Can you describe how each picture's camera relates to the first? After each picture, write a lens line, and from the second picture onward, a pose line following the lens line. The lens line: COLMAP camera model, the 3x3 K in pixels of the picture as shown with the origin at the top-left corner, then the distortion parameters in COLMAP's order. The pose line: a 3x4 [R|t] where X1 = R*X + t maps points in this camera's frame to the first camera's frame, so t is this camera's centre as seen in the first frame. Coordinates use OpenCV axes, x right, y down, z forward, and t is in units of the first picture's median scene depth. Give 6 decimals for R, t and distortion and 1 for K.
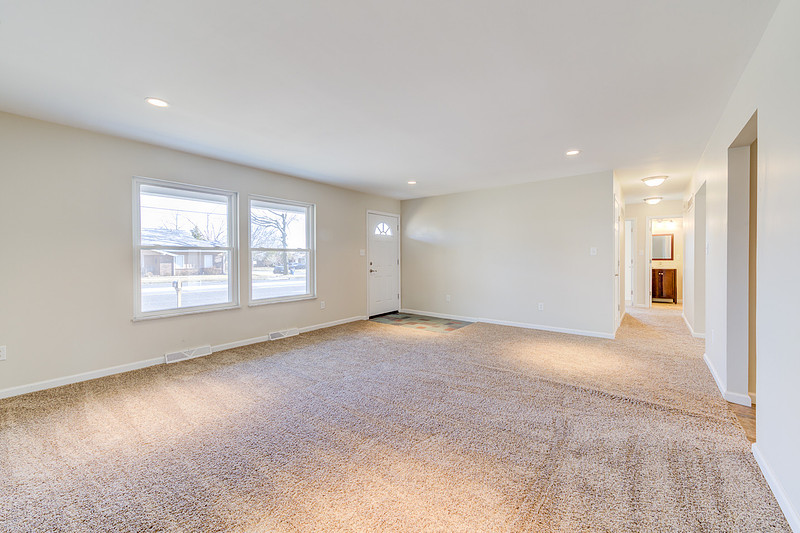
lens RADIAL K [[316.7, 0, 398.5], [0, 316.7, 258.7], [0, 0, 1]] dist [-0.012035, -0.000119]
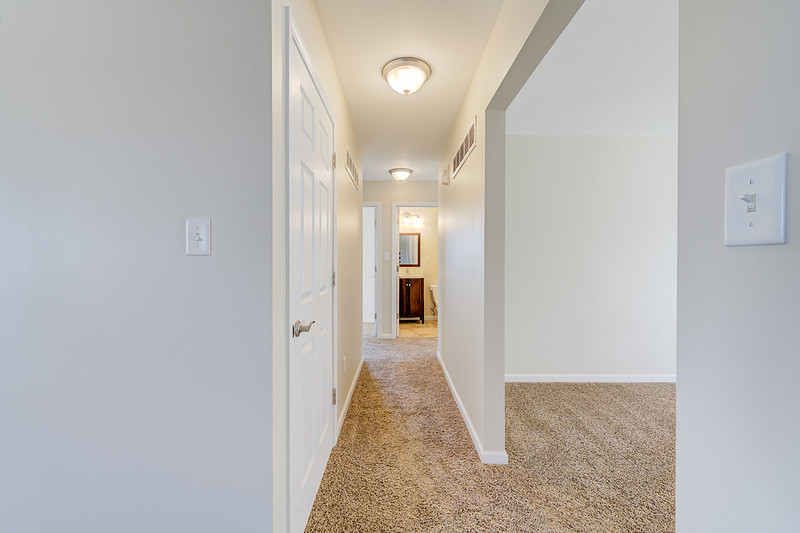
lens RADIAL K [[310.7, 0, 400.0], [0, 310.7, 266.5], [0, 0, 1]] dist [0.001090, -0.000017]
pose [[0.775351, -0.005040, 0.631511, 0.350813], [-0.000414, 0.999964, 0.008490, -0.002310], [-0.631531, -0.006844, 0.775321, 0.436457]]
